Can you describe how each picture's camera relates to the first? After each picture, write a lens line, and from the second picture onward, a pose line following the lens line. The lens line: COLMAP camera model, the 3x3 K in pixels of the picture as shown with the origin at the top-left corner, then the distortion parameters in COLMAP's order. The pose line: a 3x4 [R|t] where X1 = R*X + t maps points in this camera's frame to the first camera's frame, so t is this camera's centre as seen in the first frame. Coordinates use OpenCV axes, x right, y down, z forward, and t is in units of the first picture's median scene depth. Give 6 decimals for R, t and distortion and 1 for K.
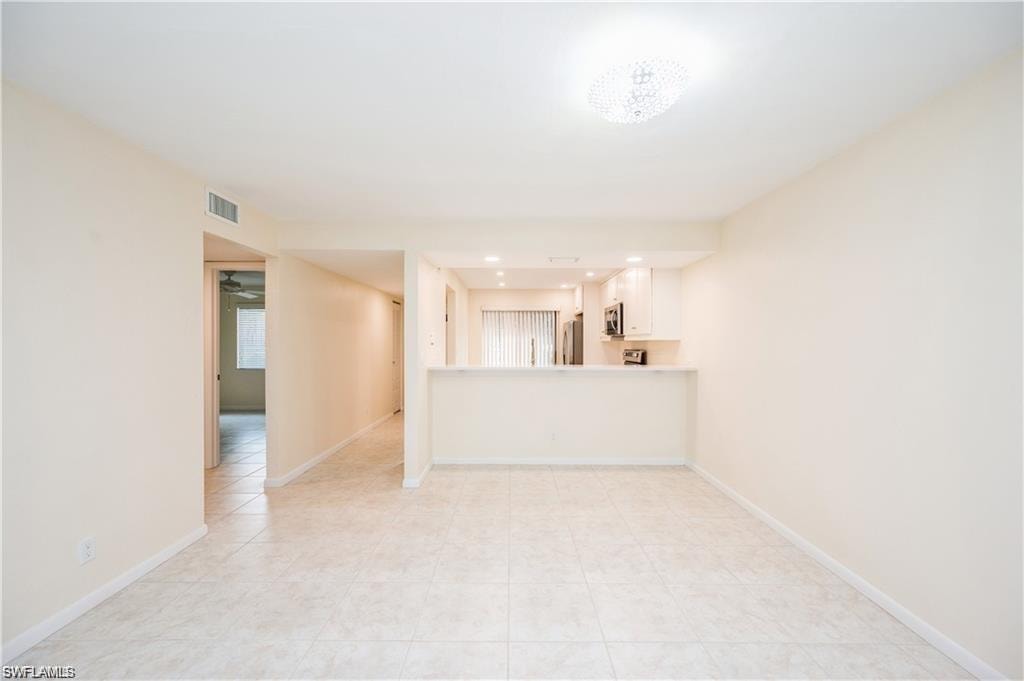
lens RADIAL K [[412.1, 0, 516.1], [0, 412.1, 339.6], [0, 0, 1]] dist [0.002056, 0.000077]
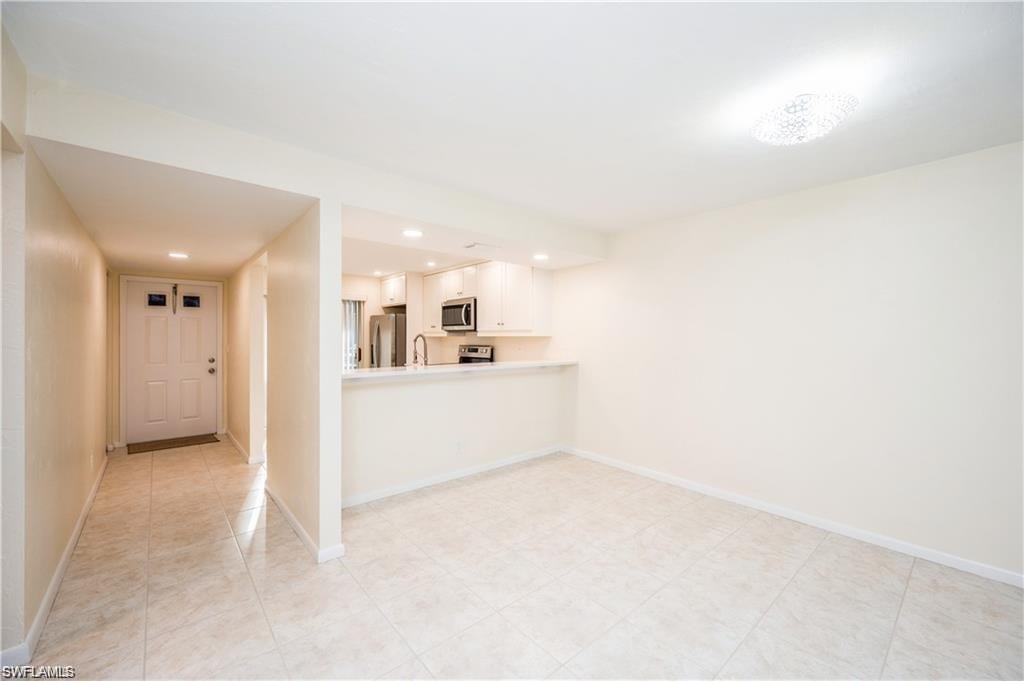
lens RADIAL K [[412.1, 0, 513.7], [0, 412.1, 337.7], [0, 0, 1]] dist [0.002056, 0.000077]
pose [[0.750375, 0.000500, 0.661013, -0.326324], [-0.005175, 0.999974, 0.005118, -0.000196], [-0.660993, -0.007261, 0.750357, 0.217829]]
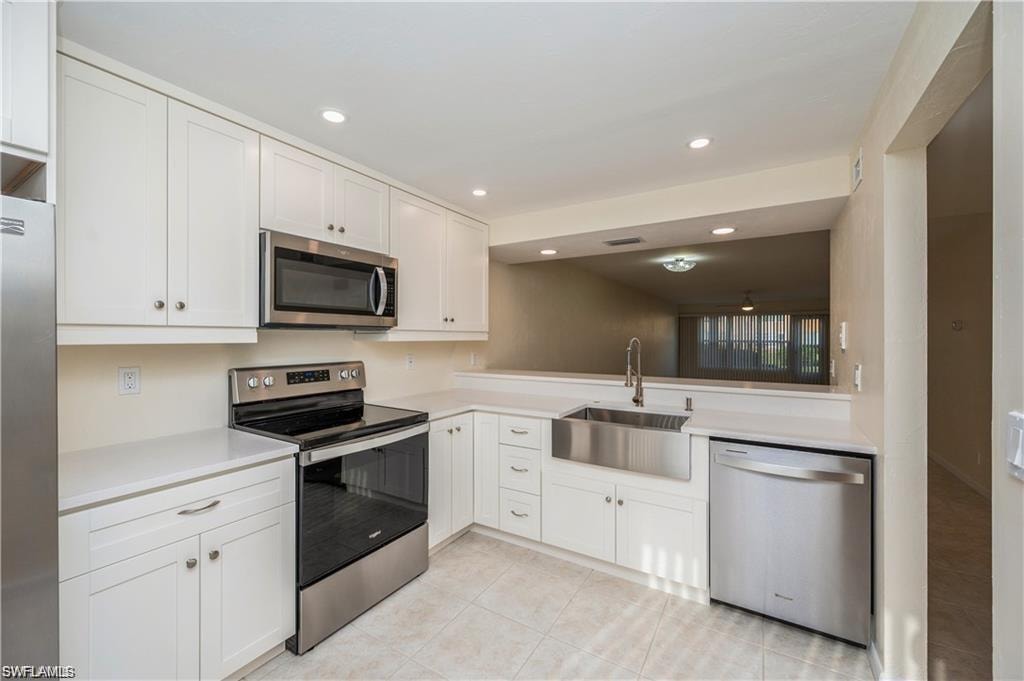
lens RADIAL K [[412.1, 0, 514.4], [0, 412.1, 339.6], [0, 0, 1]] dist [0.002056, 0.000077]
pose [[-0.862560, -0.003135, 0.505944, -0.089180], [-0.003610, 0.999993, 0.000042, -0.000288], [-0.505941, -0.001790, -0.862566, 1.365543]]
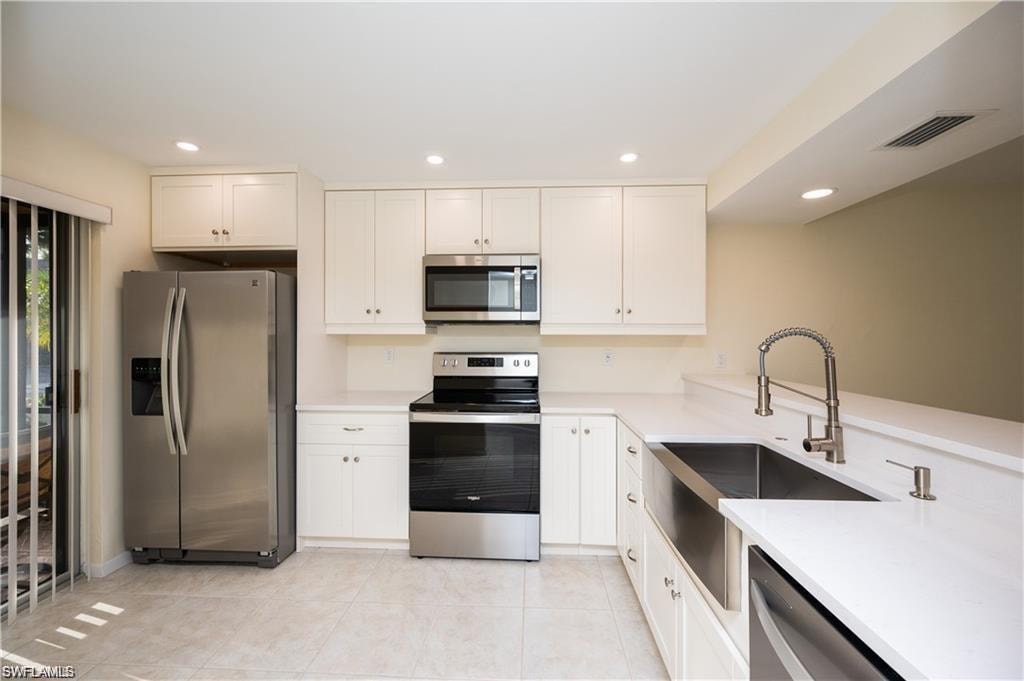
lens RADIAL K [[412.1, 0, 507.4], [0, 412.1, 336.6], [0, 0, 1]] dist [0.002056, 0.000077]
pose [[0.037757, -0.000653, 0.999287, -0.227139], [-0.010158, 0.999948, 0.001037, 0.004802], [-0.999235, -0.010189, 0.037748, 1.055142]]
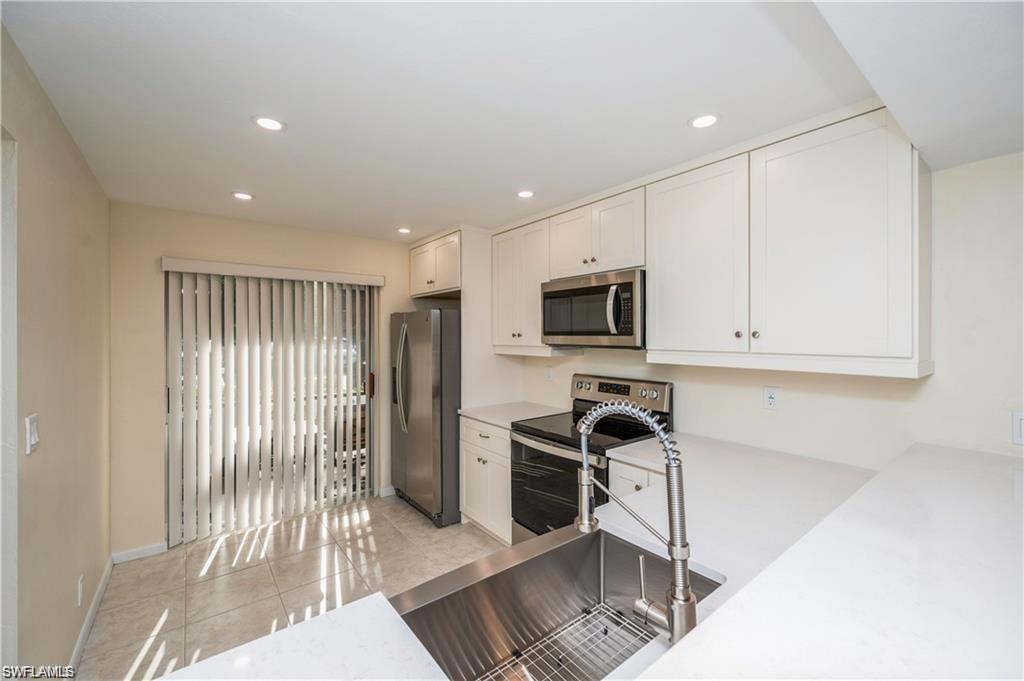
lens RADIAL K [[412.1, 0, 513.8], [0, 412.1, 335.0], [0, 0, 1]] dist [0.002056, 0.000077]
pose [[0.780090, 0.003451, 0.625658, -0.089859], [-0.005745, 0.999982, 0.001648, -0.025143], [-0.625641, -0.004880, 0.780096, 0.794568]]
